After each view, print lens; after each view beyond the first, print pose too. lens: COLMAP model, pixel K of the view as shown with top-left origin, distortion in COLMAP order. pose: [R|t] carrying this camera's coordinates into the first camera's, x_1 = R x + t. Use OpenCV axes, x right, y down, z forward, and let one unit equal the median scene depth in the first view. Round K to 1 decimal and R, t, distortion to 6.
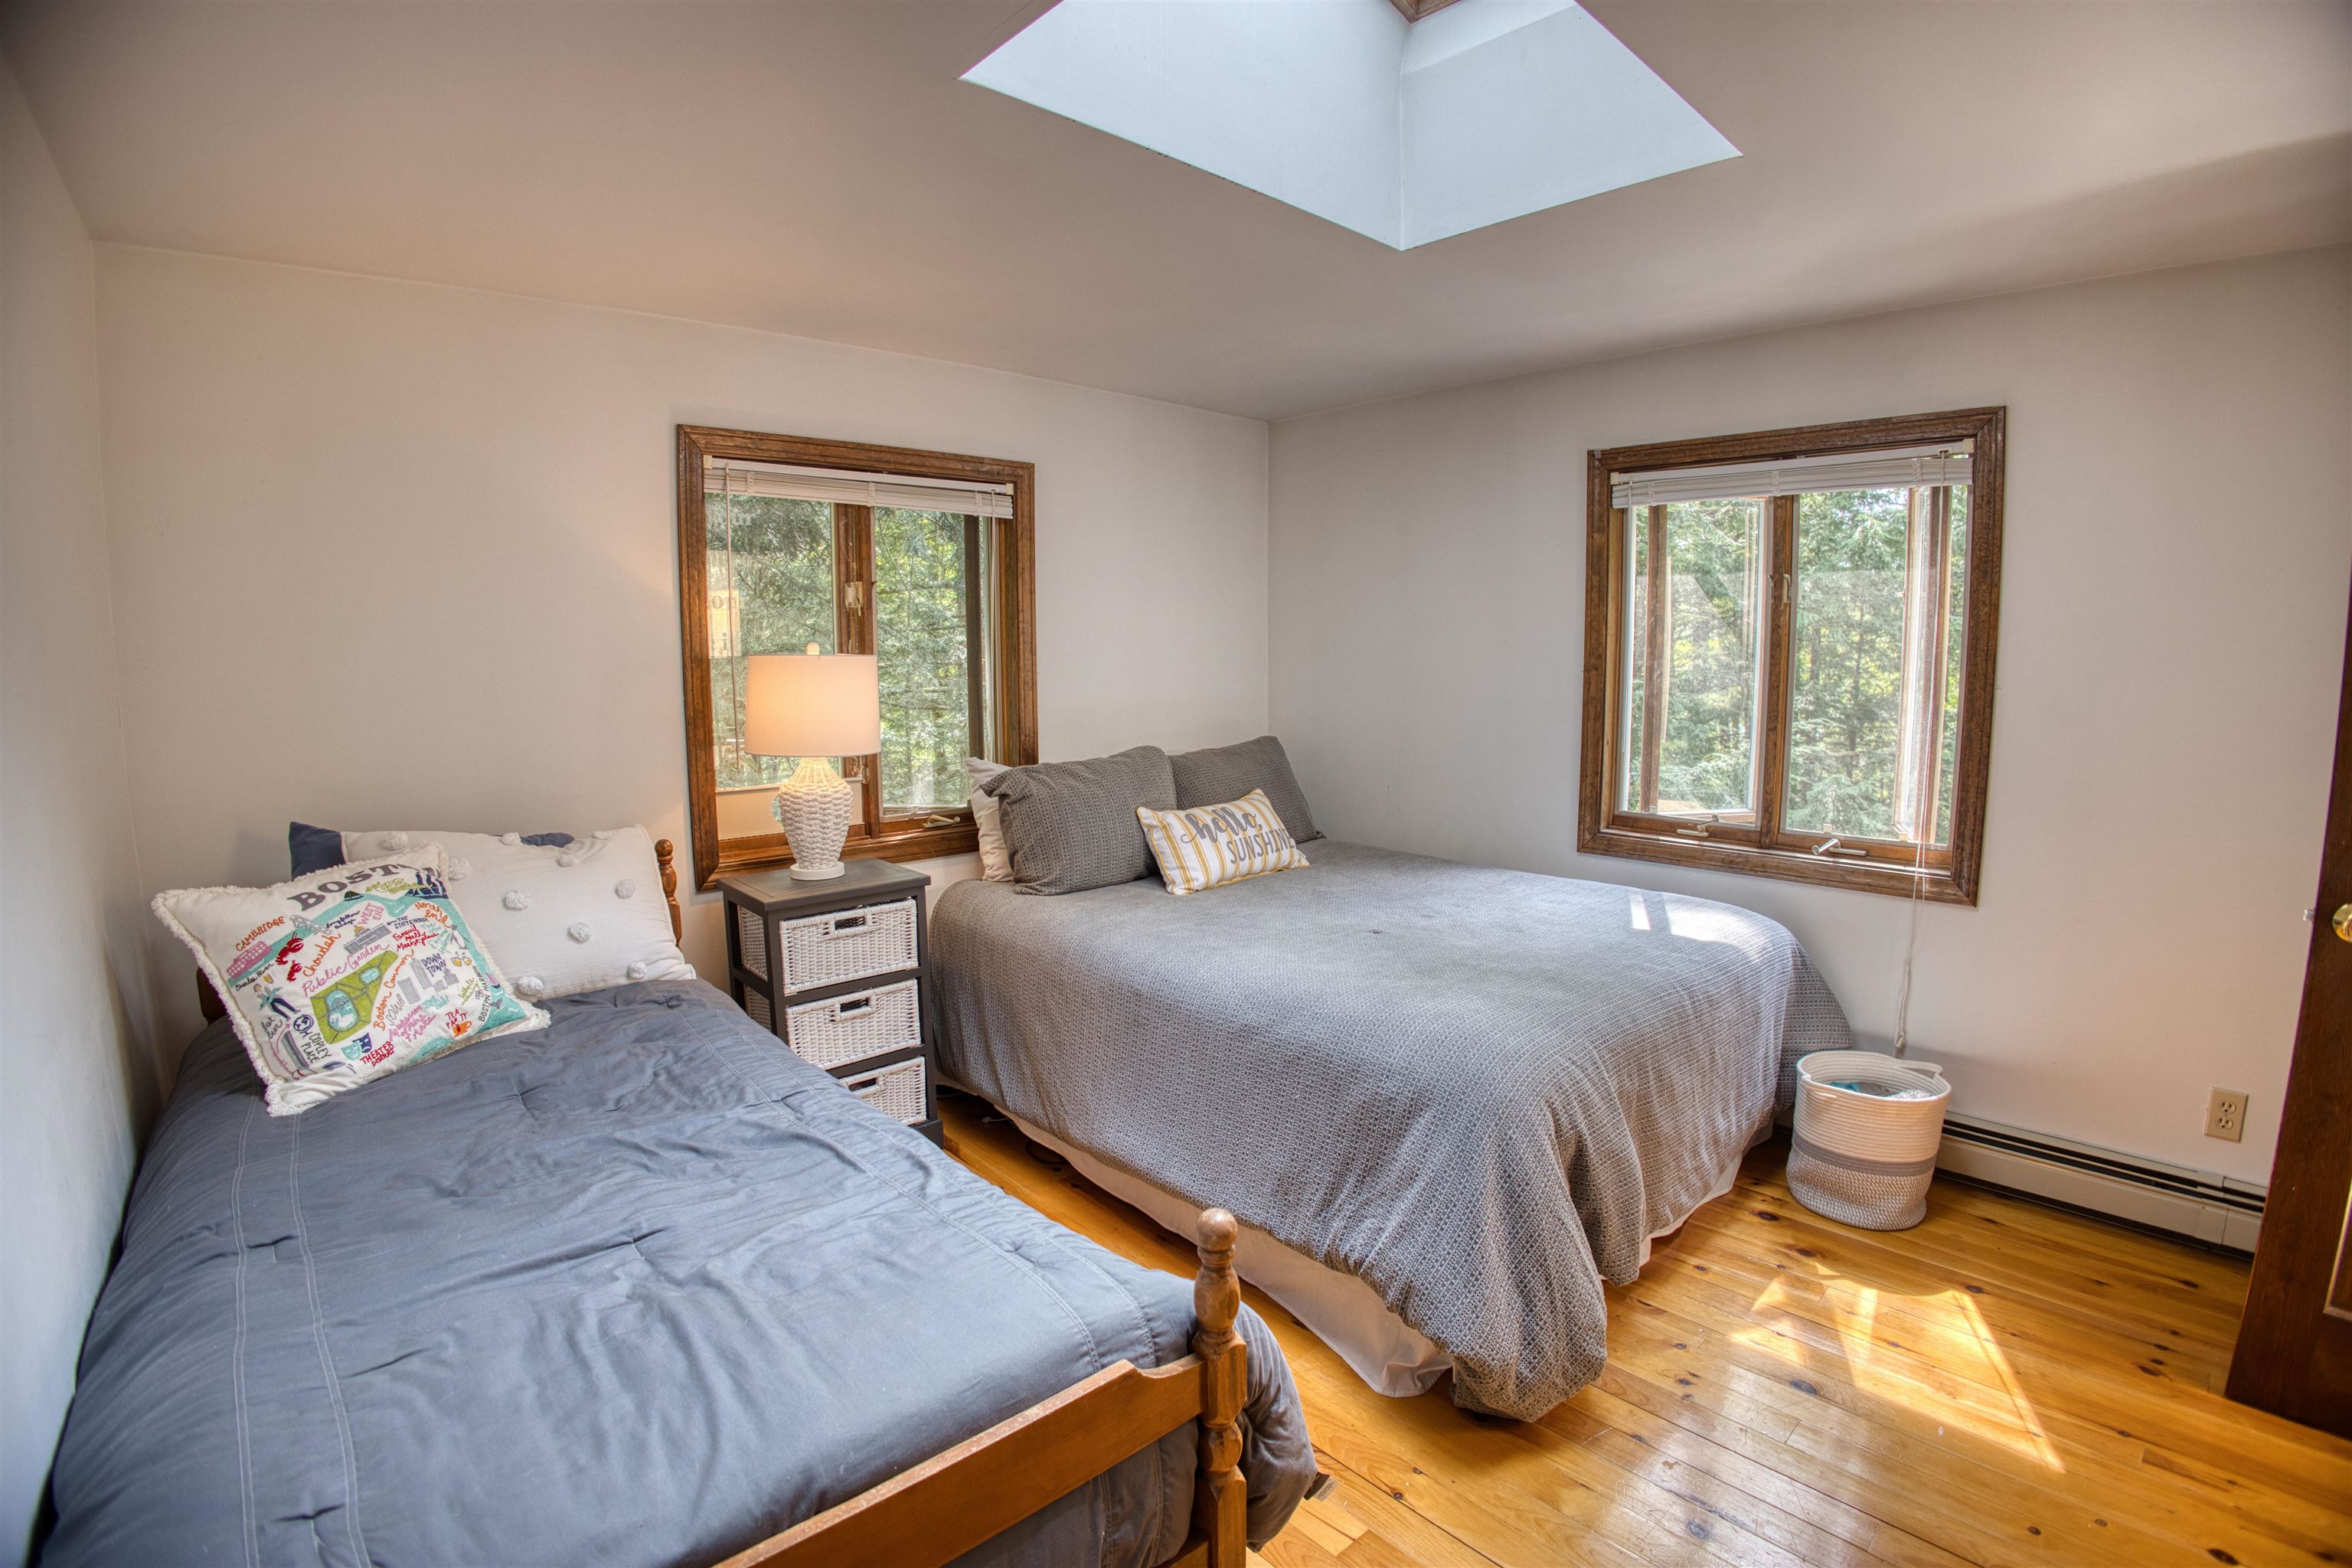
lens RADIAL K [[1082.7, 0, 1176.0], [0, 1082.7, 784.0], [0, 0, 1]] dist [-0.151213, 0.037863]
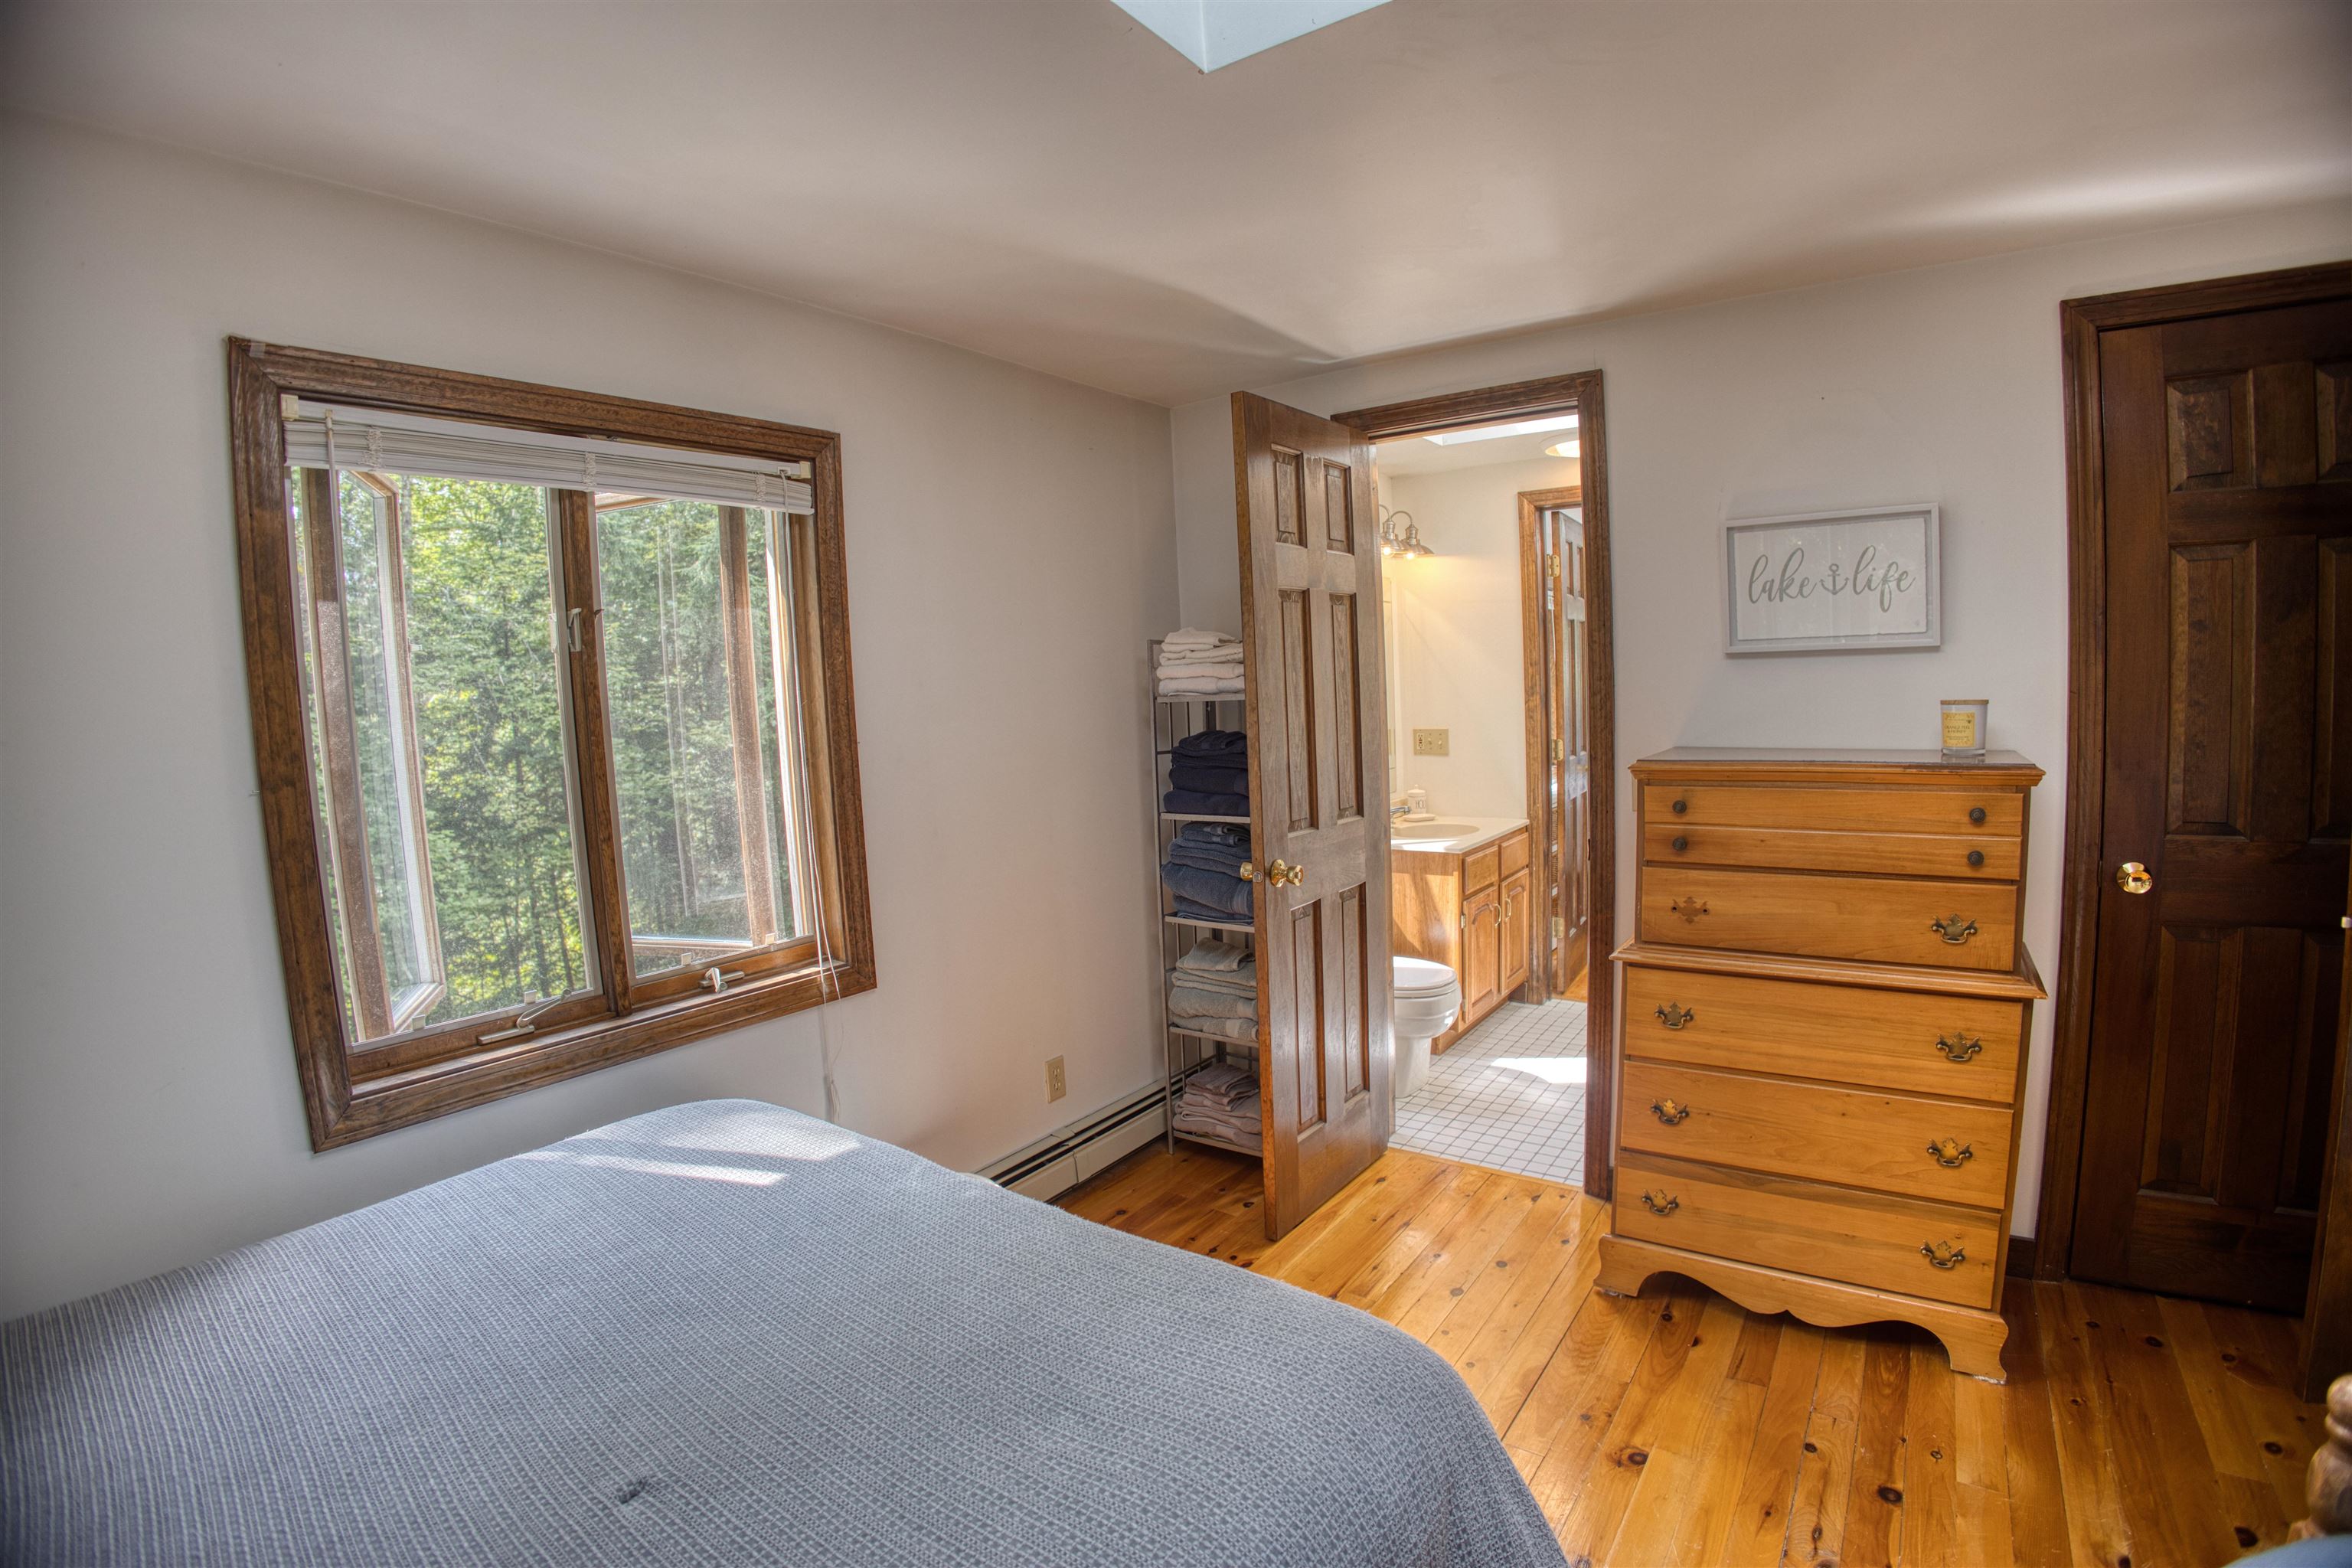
lens RADIAL K [[1082.7, 0, 1176.0], [0, 1082.7, 784.0], [0, 0, 1]] dist [-0.151213, 0.037863]
pose [[-0.218076, -0.072209, 0.973257, -0.162025], [0.164647, 0.980242, 0.109620, -0.106675], [-0.961943, 0.184149, -0.201878, 0.814881]]
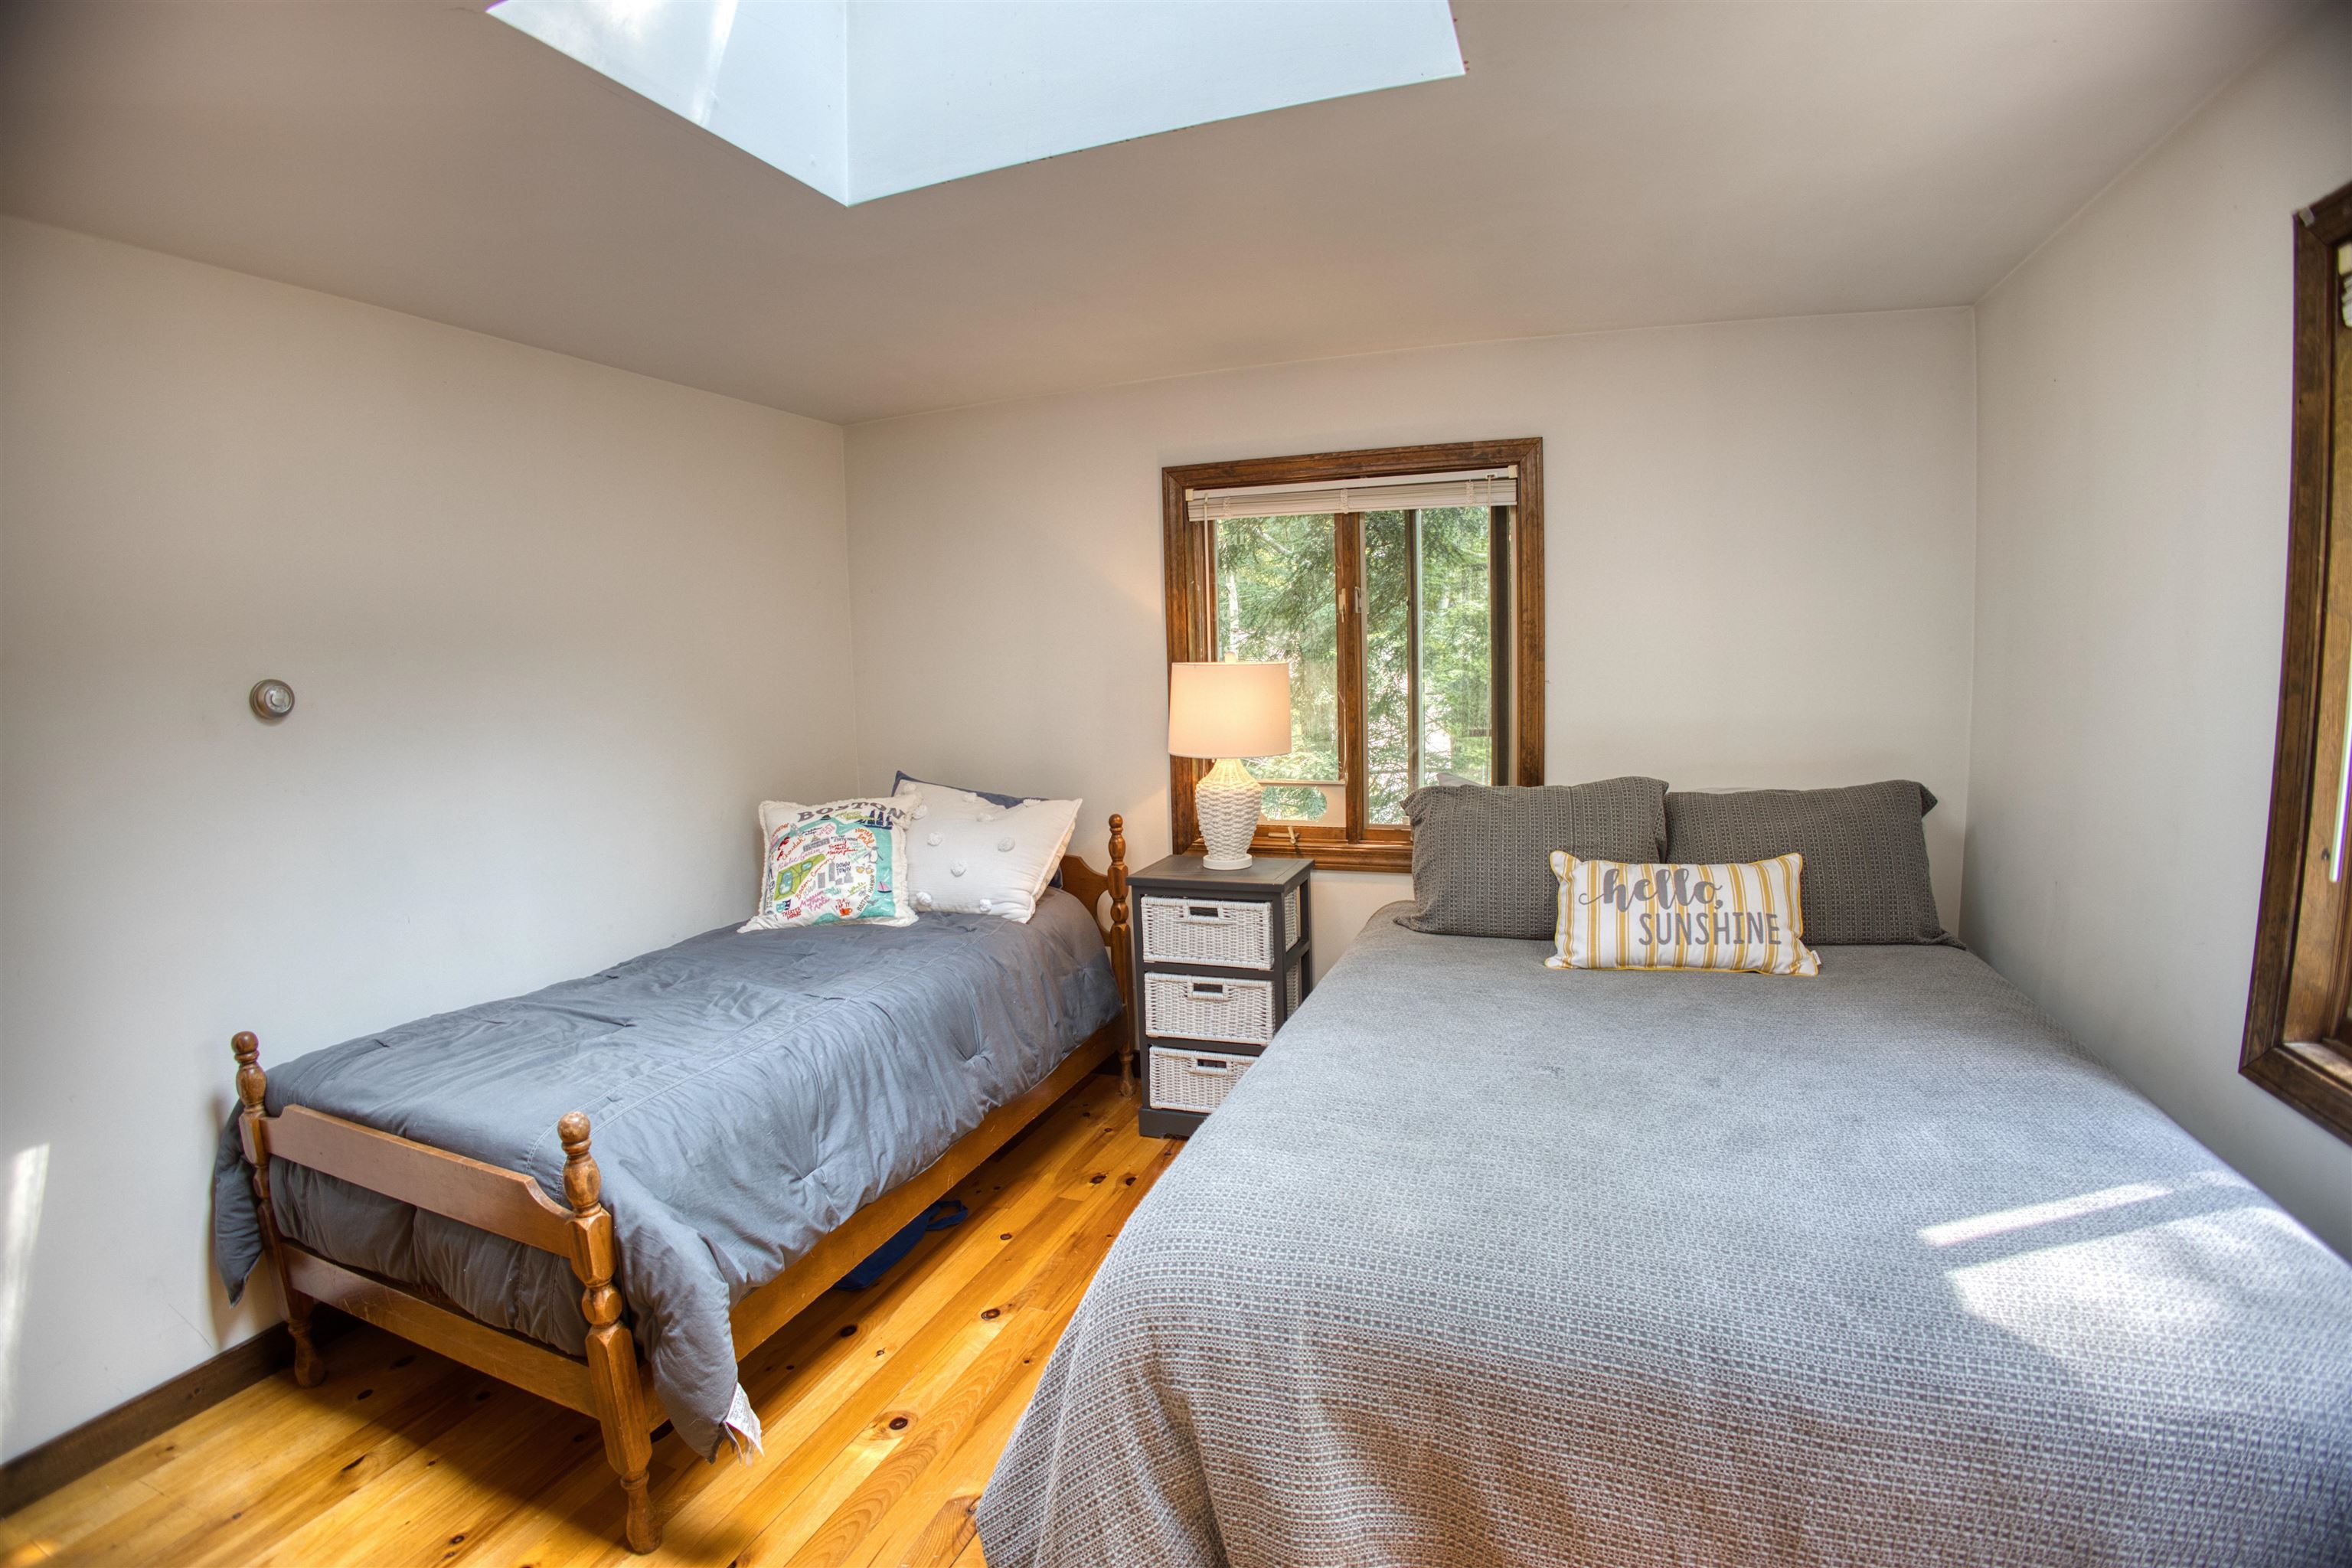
lens RADIAL K [[1082.7, 0, 1176.0], [0, 1082.7, 784.0], [0, 0, 1]] dist [-0.151213, 0.037863]
pose [[0.458224, 0.092730, -0.883986, 0.633053], [-0.083421, 0.994640, 0.061095, -0.062816], [0.884913, 0.045748, 0.463504, 0.454821]]
